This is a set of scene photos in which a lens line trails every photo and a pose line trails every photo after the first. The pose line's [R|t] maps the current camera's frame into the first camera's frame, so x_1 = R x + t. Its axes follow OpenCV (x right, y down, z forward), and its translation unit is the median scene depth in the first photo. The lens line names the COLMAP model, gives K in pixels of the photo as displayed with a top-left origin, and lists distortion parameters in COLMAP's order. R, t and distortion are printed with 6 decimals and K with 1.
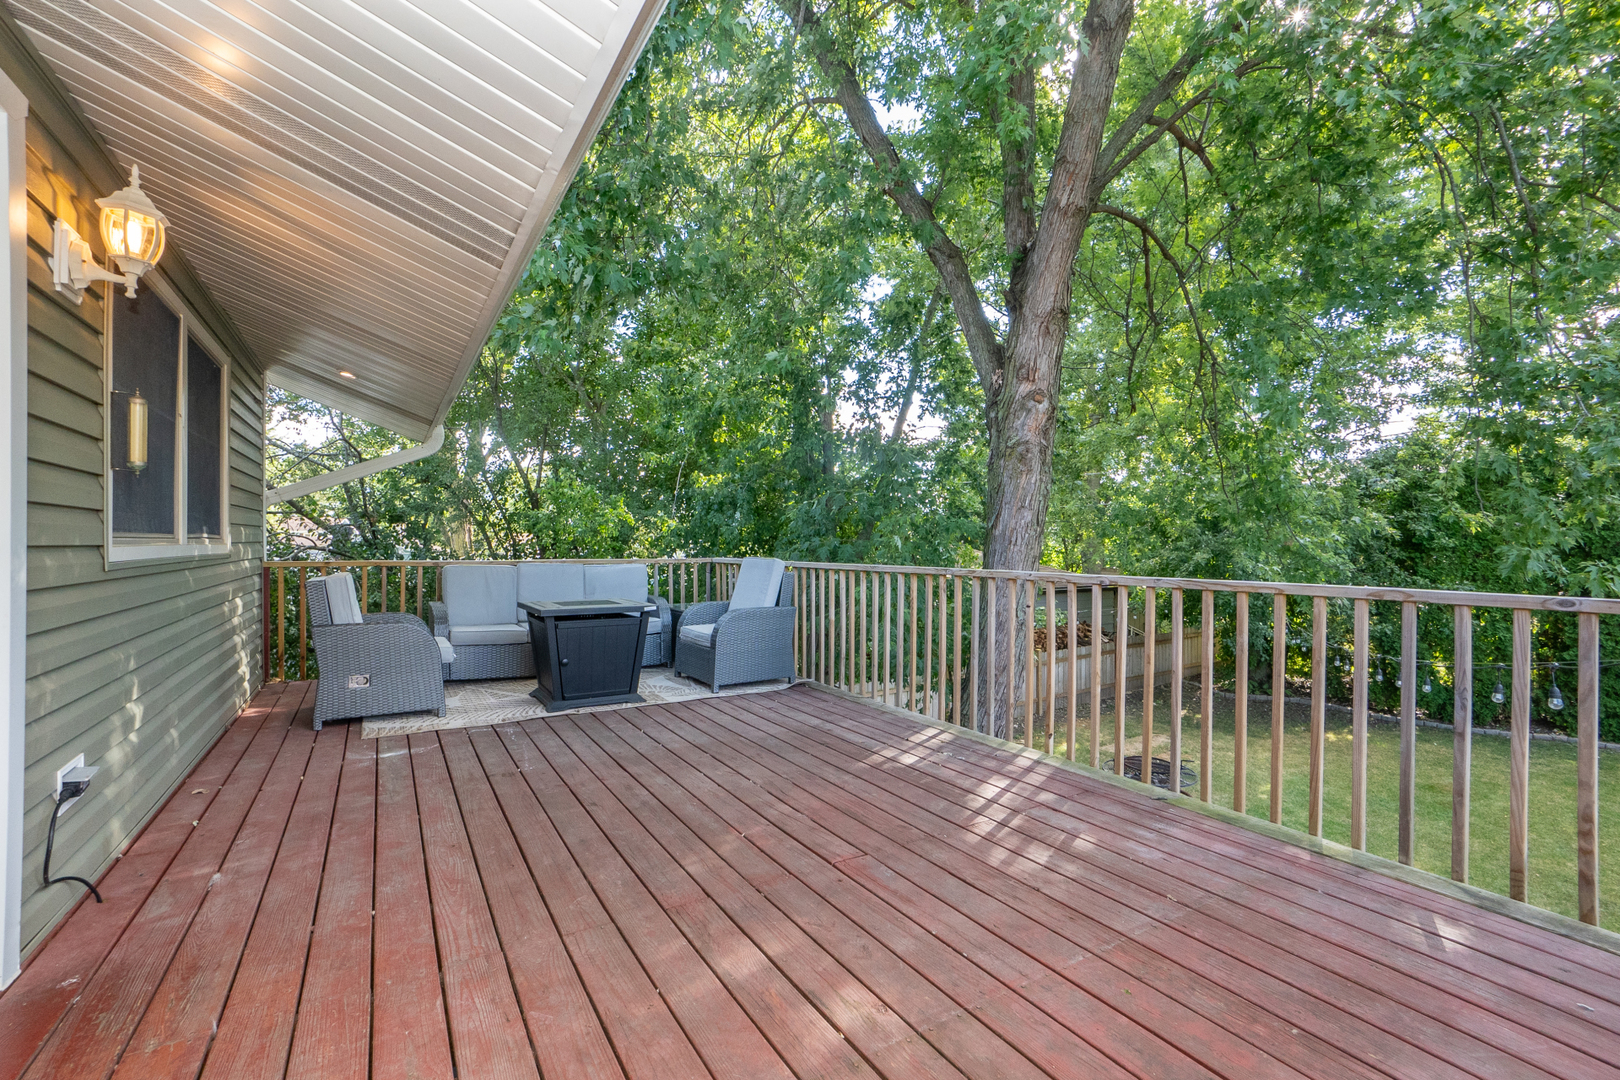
lens RADIAL K [[703.5, 0, 815.2], [0, 703.5, 543.1], [0, 0, 1]] dist [-0.033810, 0.004047]
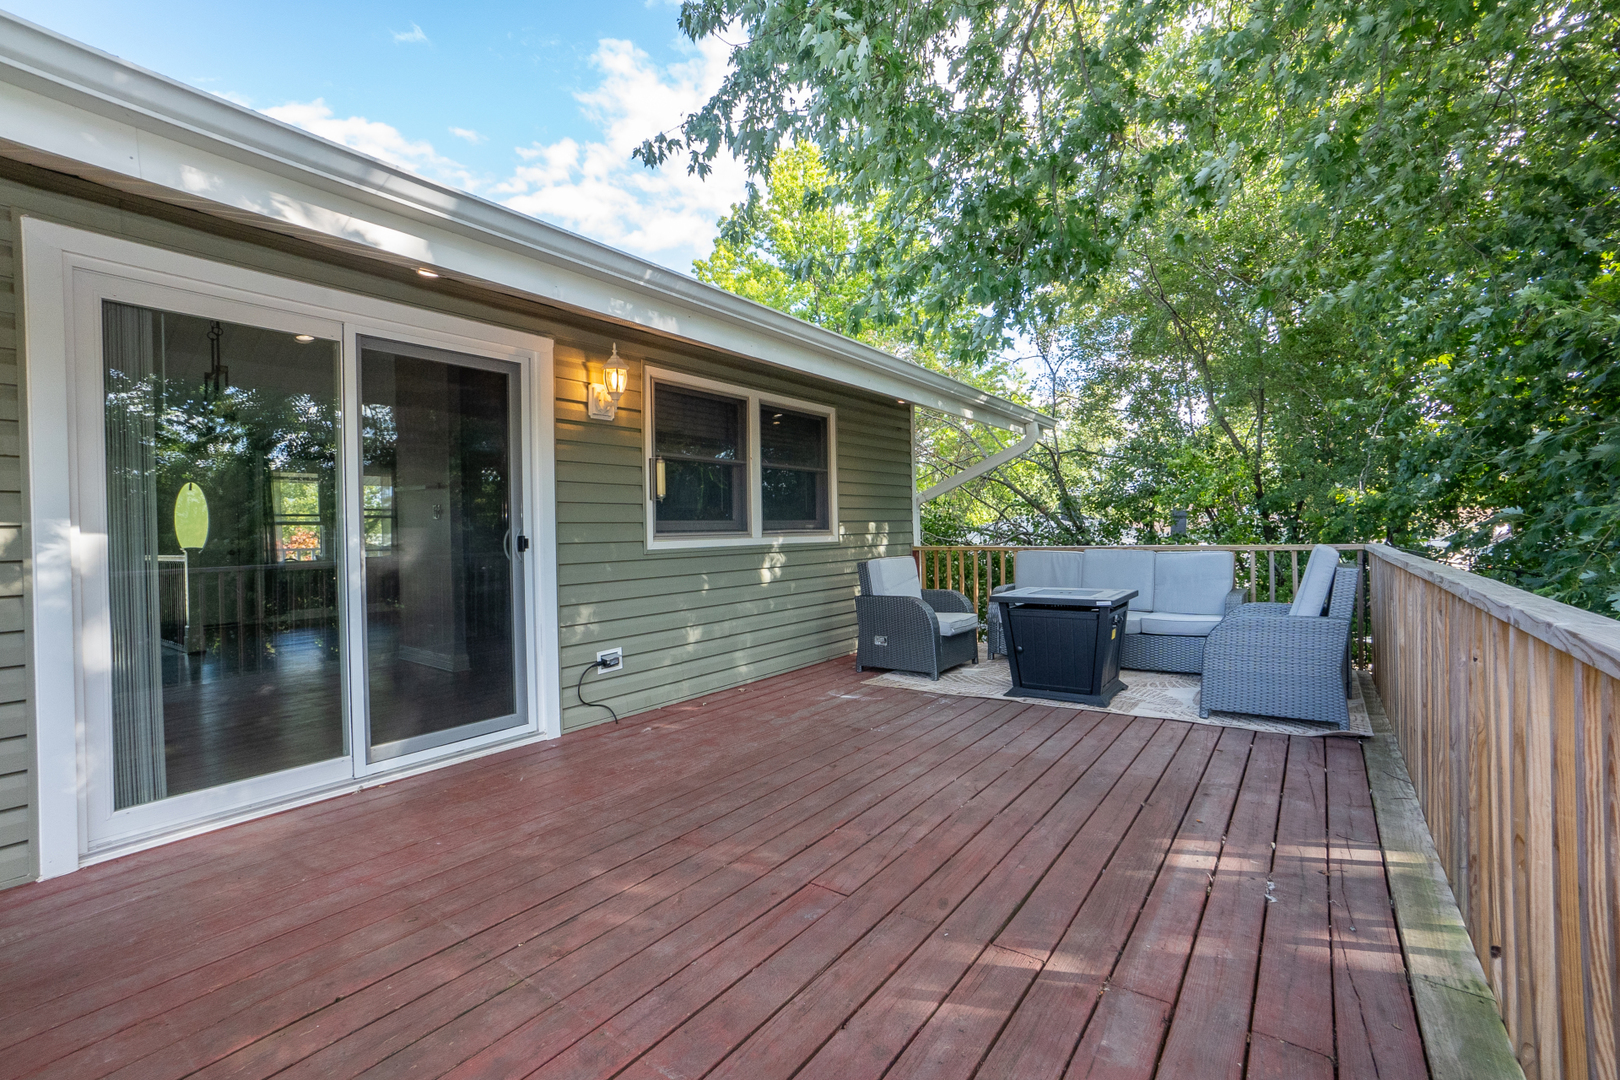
lens RADIAL K [[703.5, 0, 811.4], [0, 703.5, 529.8], [0, 0, 1]] dist [-0.033810, 0.004047]
pose [[0.375875, -0.017128, -0.926512, 0.575740], [0.025448, 0.999643, -0.008155, -0.001291], [0.926321, -0.020513, 0.376177, 0.427265]]
